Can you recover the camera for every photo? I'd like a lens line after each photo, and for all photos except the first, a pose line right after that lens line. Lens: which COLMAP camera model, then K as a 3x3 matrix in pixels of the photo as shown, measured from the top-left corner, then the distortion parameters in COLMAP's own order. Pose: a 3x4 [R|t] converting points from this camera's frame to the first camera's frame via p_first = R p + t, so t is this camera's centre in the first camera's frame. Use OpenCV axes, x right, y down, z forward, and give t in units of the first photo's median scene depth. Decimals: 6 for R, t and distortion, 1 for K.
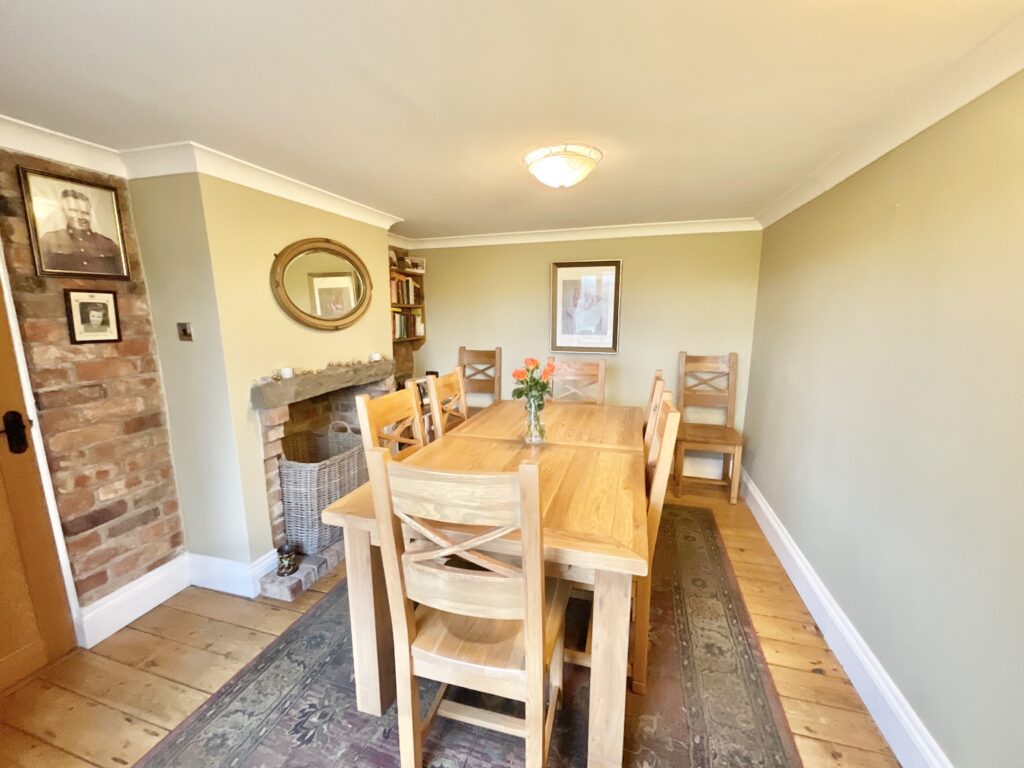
lens RADIAL K [[415.3, 0, 511.0], [0, 415.3, 382.5], [0, 0, 1]] dist [0.001606, 0.000007]
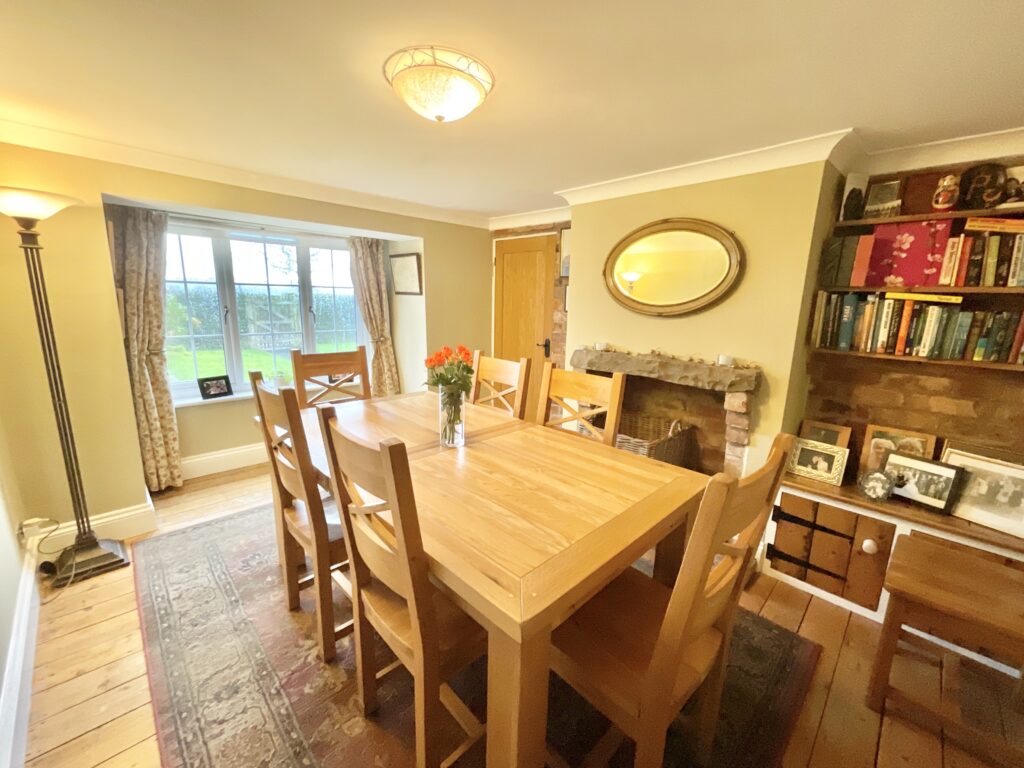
lens RADIAL K [[415.3, 0, 511.0], [0, 415.3, 382.5], [0, 0, 1]] dist [0.001606, 0.000007]
pose [[-0.466281, 0.165879, -0.868945, 0.848515], [-0.174984, 0.945560, 0.274402, -0.273027], [0.867158, 0.280000, -0.411871, 1.680602]]
